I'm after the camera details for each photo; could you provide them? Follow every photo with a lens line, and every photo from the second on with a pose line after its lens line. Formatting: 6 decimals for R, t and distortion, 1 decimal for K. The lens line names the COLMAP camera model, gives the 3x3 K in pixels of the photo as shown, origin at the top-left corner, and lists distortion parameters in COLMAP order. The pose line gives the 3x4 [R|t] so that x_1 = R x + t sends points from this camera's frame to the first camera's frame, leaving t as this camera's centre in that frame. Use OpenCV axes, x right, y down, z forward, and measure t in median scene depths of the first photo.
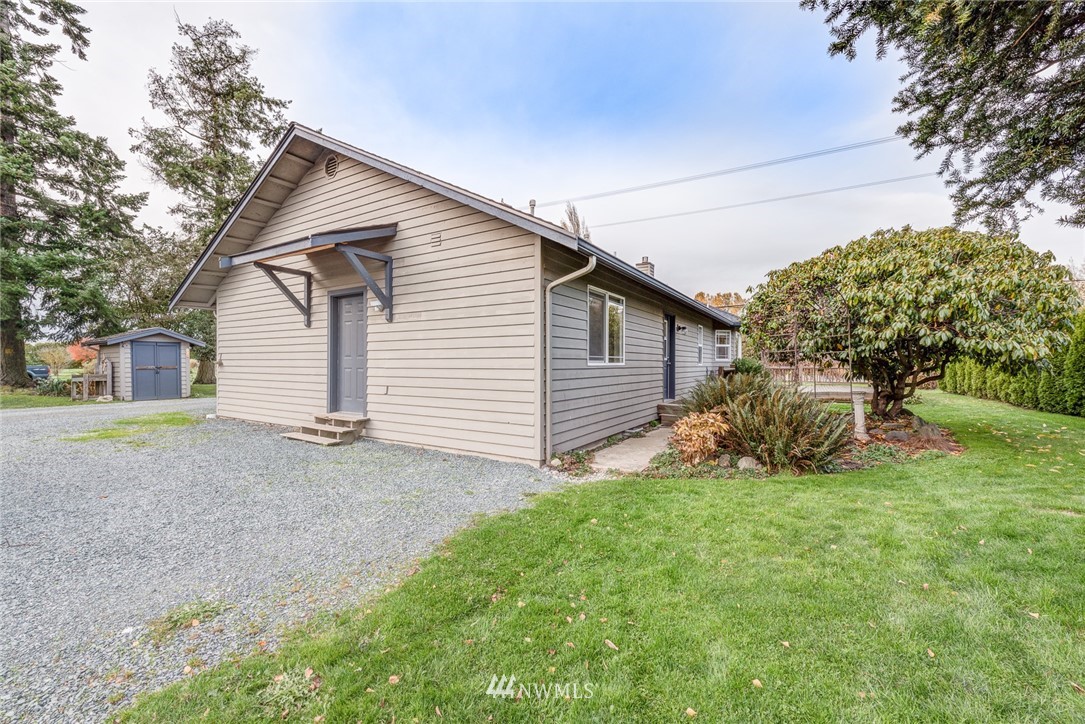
lens RADIAL K [[447.0, 0, 532.4], [0, 447.0, 366.4], [0, 0, 1]] dist [0.018042, -0.004321]
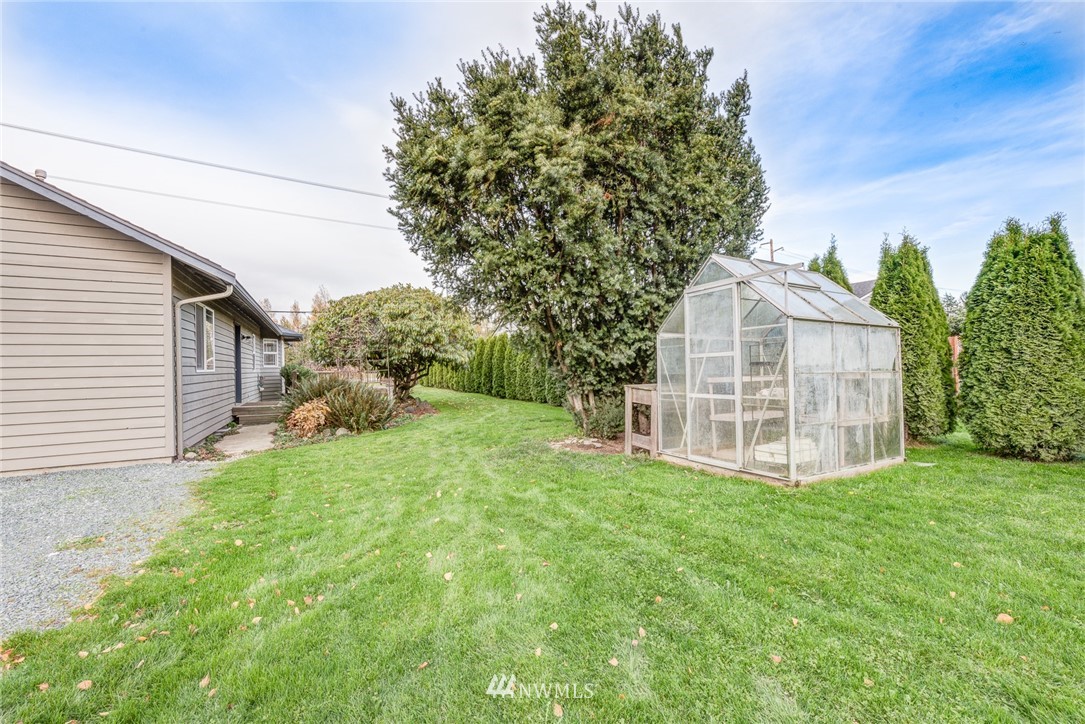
lens RADIAL K [[447.0, 0, 542.0], [0, 447.0, 363.2], [0, 0, 1]] dist [0.018042, -0.004321]
pose [[0.529347, -0.007952, 0.848368, -0.386363], [0.026160, 0.999634, -0.006953, 0.006150], [-0.848002, 0.025874, 0.529361, -0.340860]]
